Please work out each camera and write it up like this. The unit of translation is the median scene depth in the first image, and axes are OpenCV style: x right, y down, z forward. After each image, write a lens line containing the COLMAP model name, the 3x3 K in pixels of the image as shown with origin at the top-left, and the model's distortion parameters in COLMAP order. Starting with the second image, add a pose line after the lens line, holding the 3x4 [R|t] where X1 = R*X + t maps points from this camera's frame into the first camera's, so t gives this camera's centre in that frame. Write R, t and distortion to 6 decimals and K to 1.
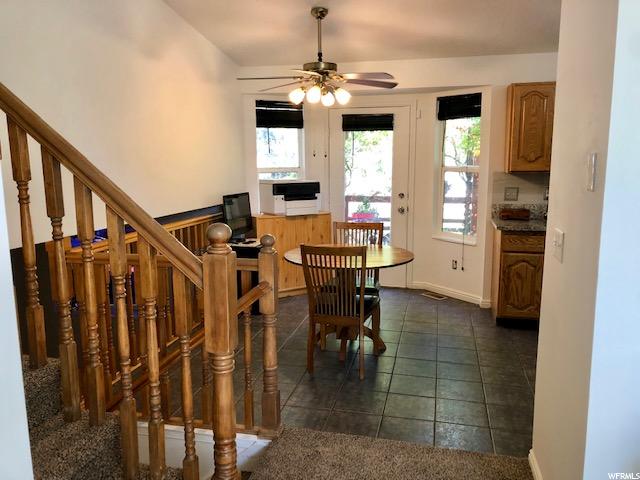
lens RADIAL K [[521.9, 0, 322.7], [0, 521.9, 238.7], [0, 0, 1]] dist [0.027387, -0.002508]
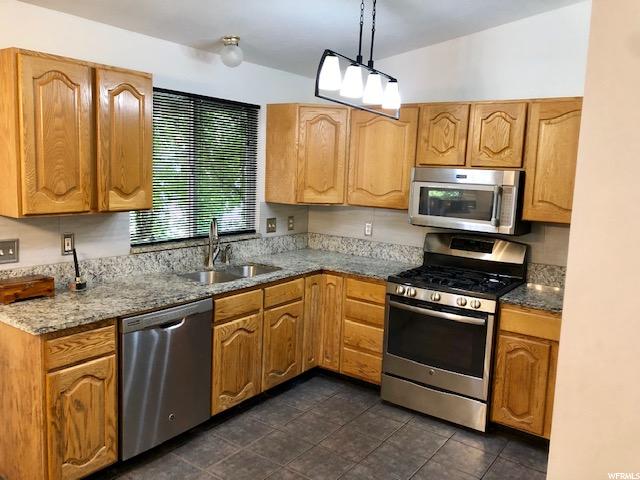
lens RADIAL K [[521.9, 0, 318.2], [0, 521.9, 234.8], [0, 0, 1]] dist [0.027387, -0.002508]
pose [[0.400345, -0.097720, 0.911139, -0.010237], [0.100868, 0.992955, 0.062174, -0.103135], [-0.910796, 0.067014, 0.407382, 0.473254]]
